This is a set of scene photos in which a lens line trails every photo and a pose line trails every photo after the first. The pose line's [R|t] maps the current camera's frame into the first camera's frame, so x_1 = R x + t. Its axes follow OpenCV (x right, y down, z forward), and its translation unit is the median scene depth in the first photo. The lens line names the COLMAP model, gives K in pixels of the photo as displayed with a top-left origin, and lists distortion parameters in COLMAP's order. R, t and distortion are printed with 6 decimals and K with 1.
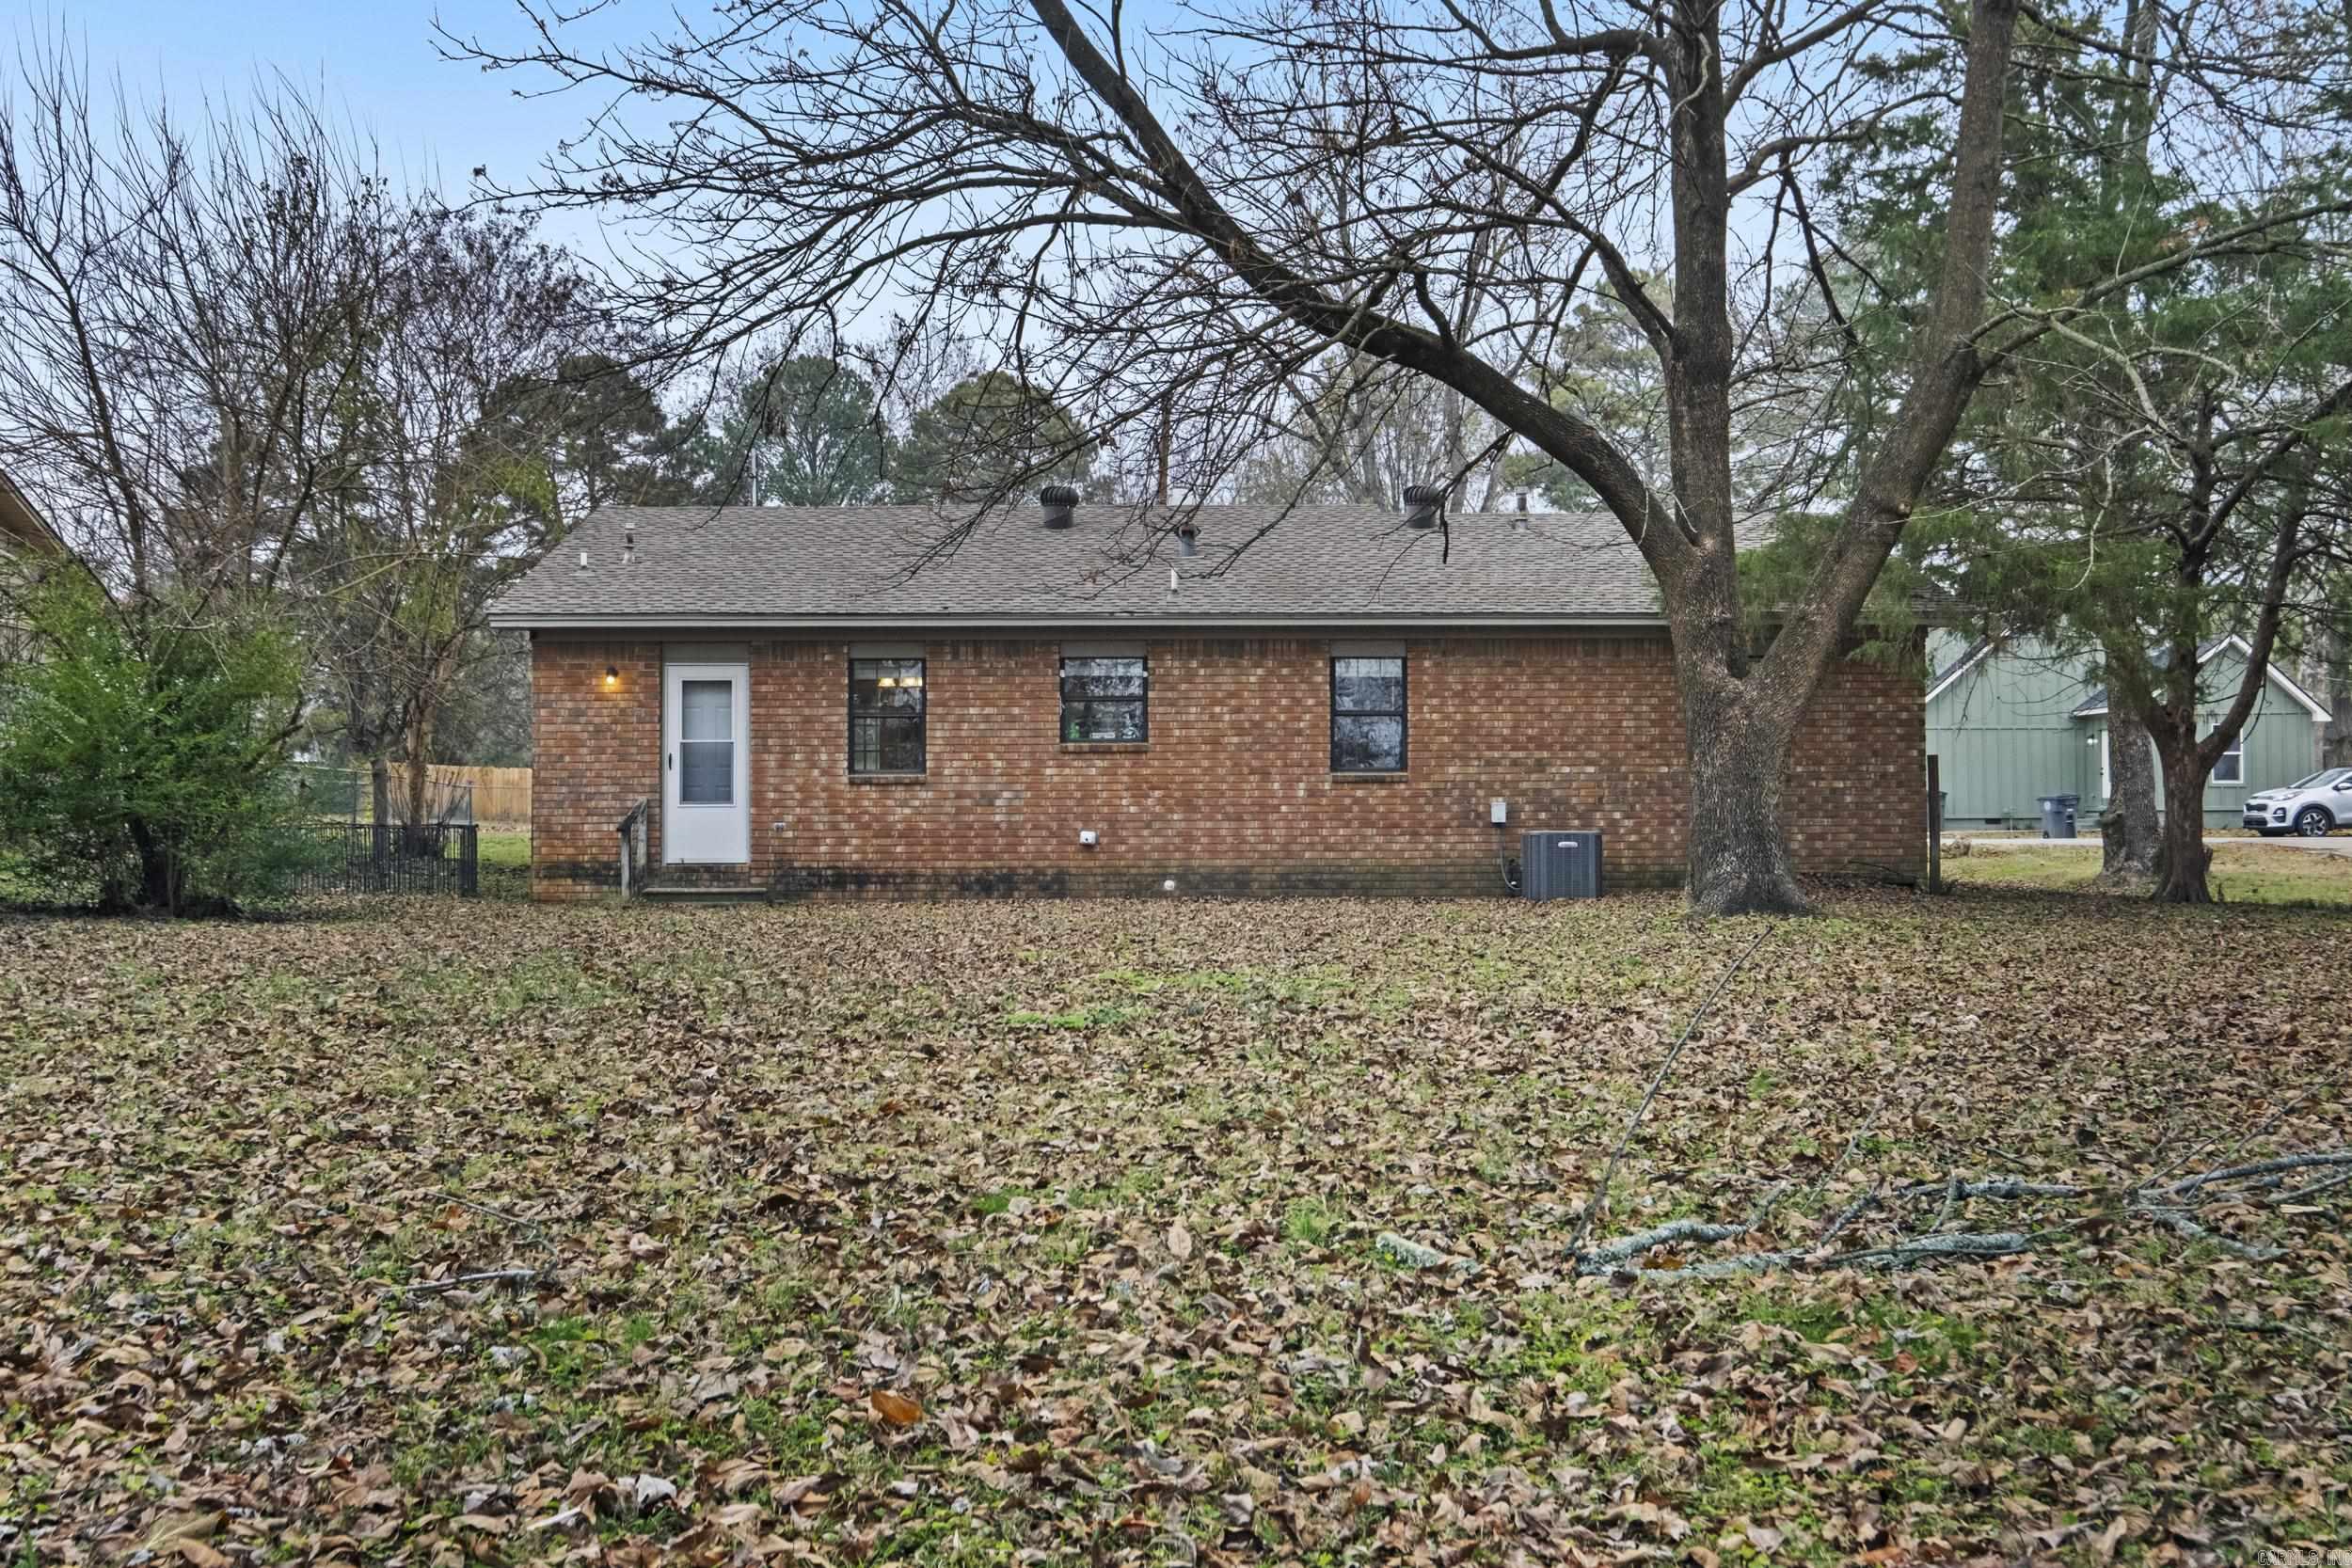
lens RADIAL K [[2501.8, 0, 1175.3], [0, 2501.8, 774.7], [0, 0, 1]] dist [0.012291, 0.000000]
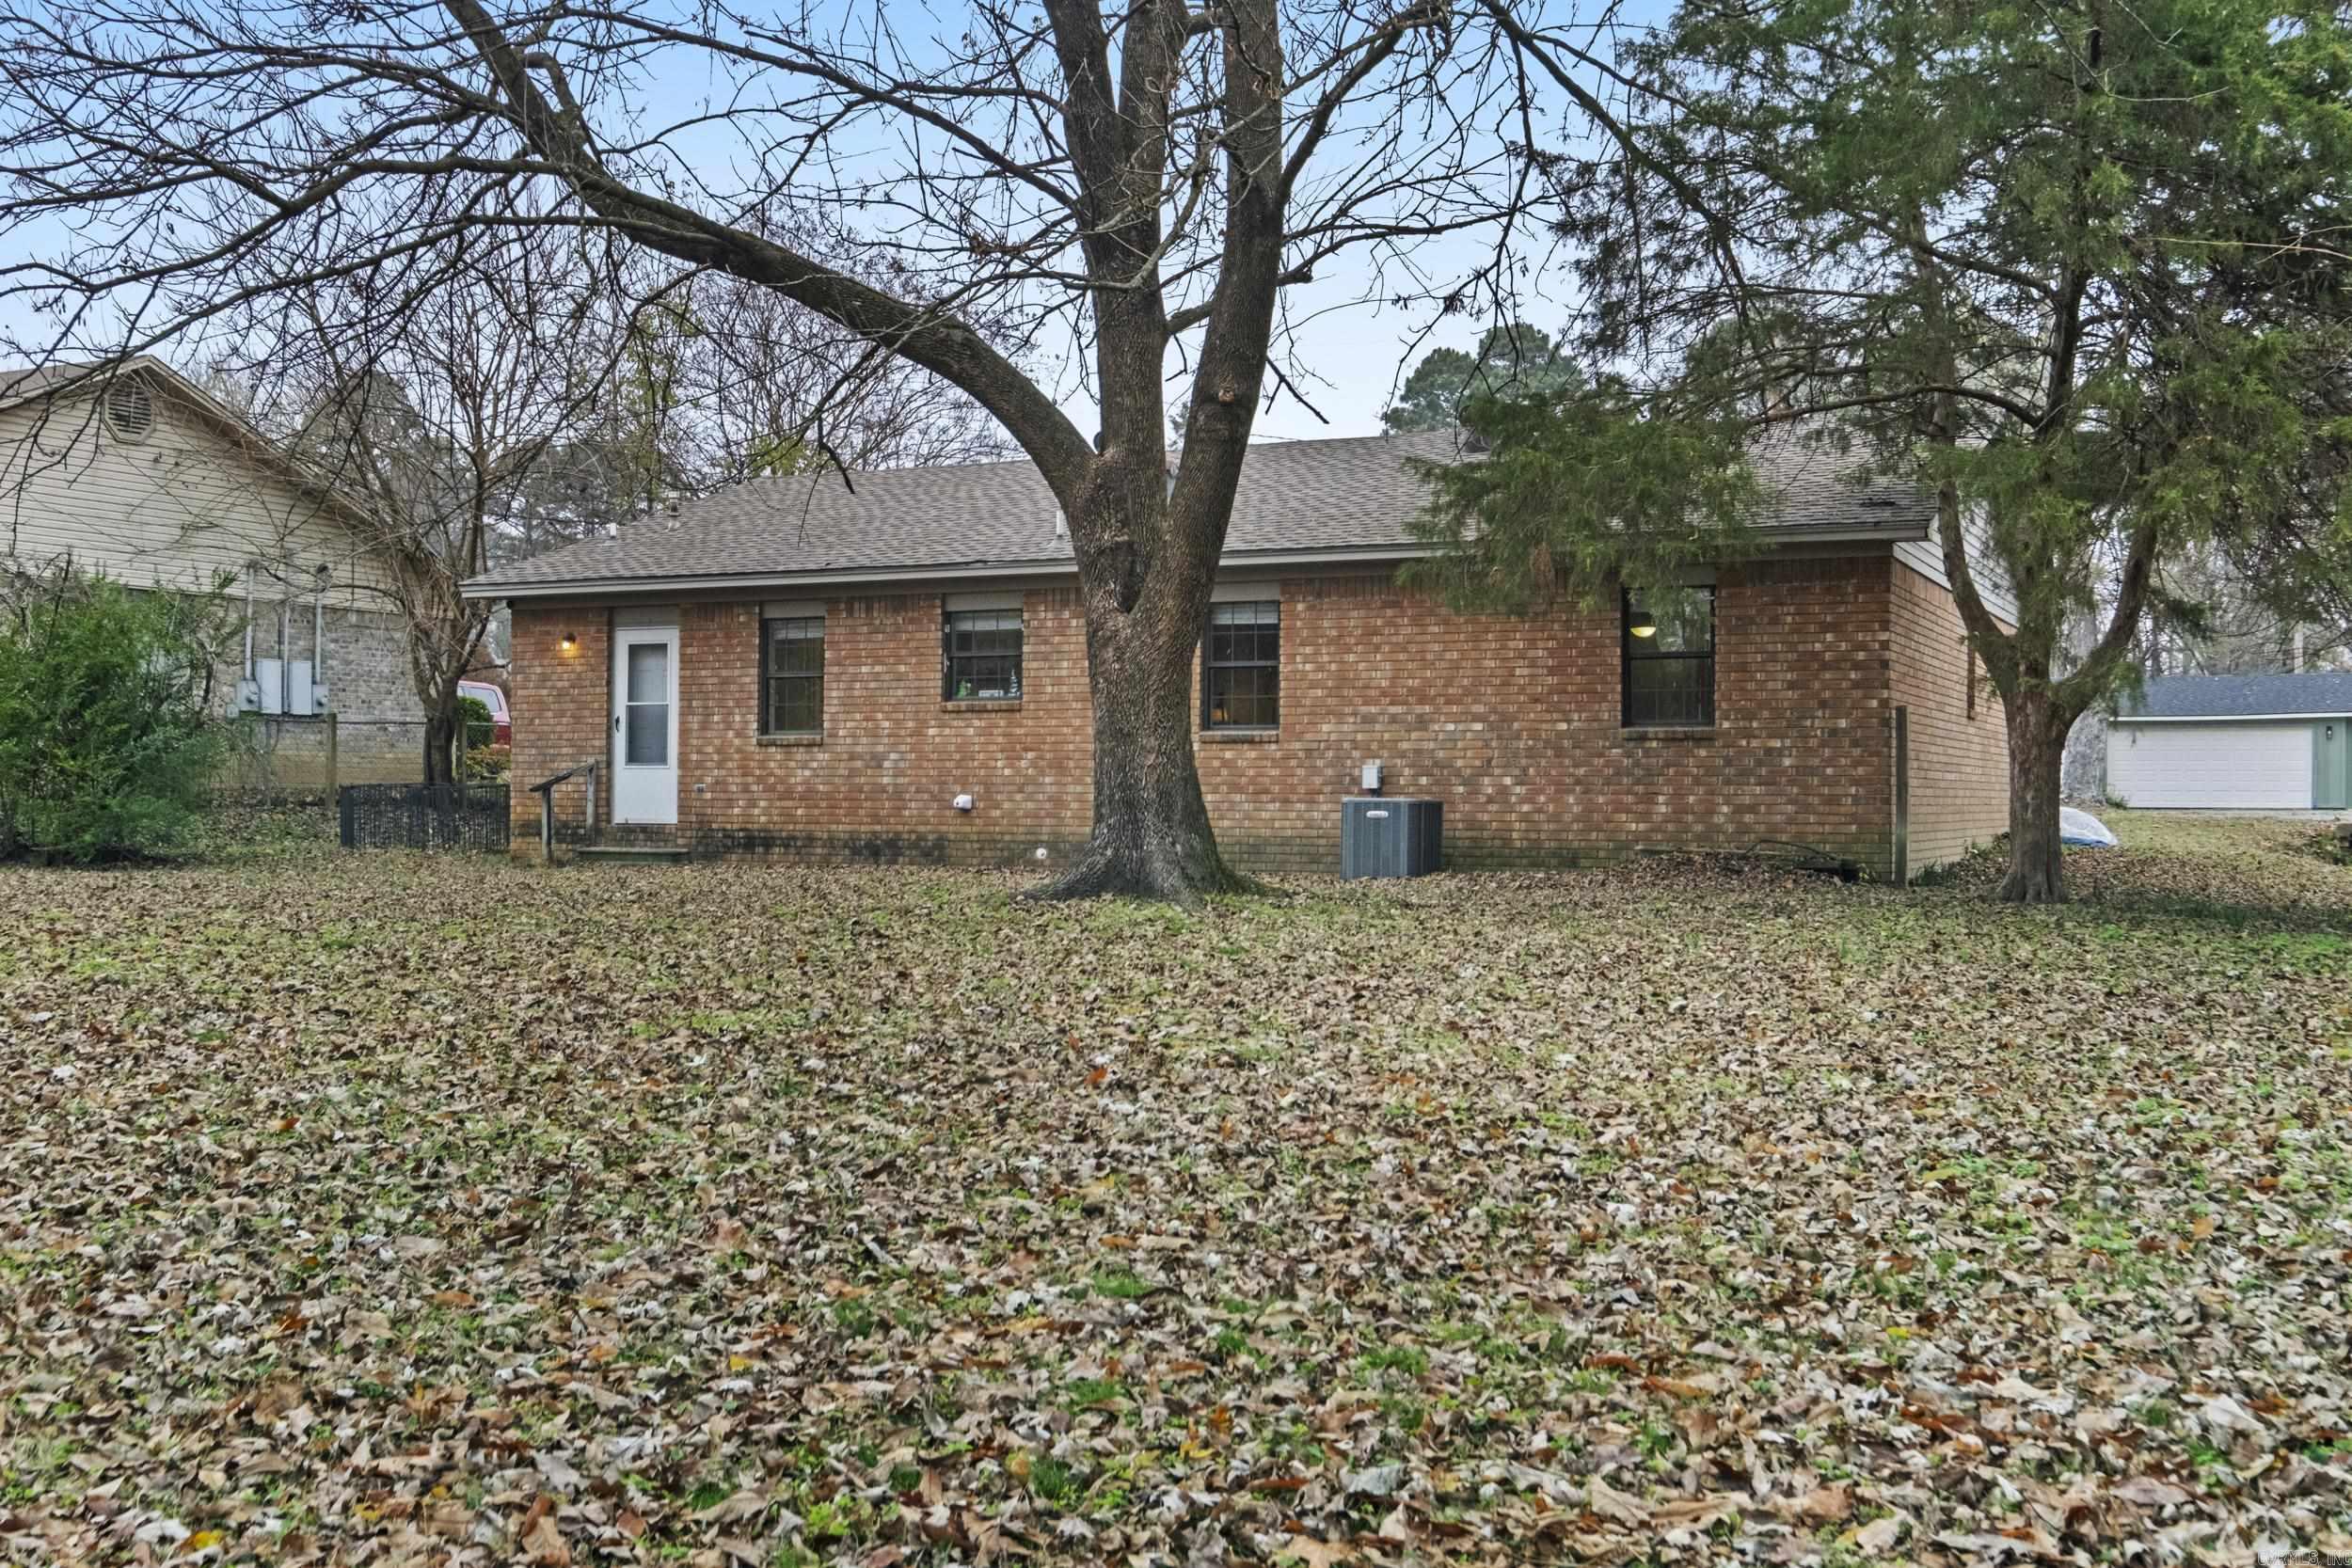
lens RADIAL K [[2501.8, 0, 1176.3], [0, 2501.8, 790.0], [0, 0, 1]] dist [0.012291, 0.000000]
pose [[0.880567, 0.006430, -0.473879, 0.489364], [0.002702, 0.999824, 0.018588, 0.003414], [0.473914, -0.017649, 0.880394, 0.210105]]
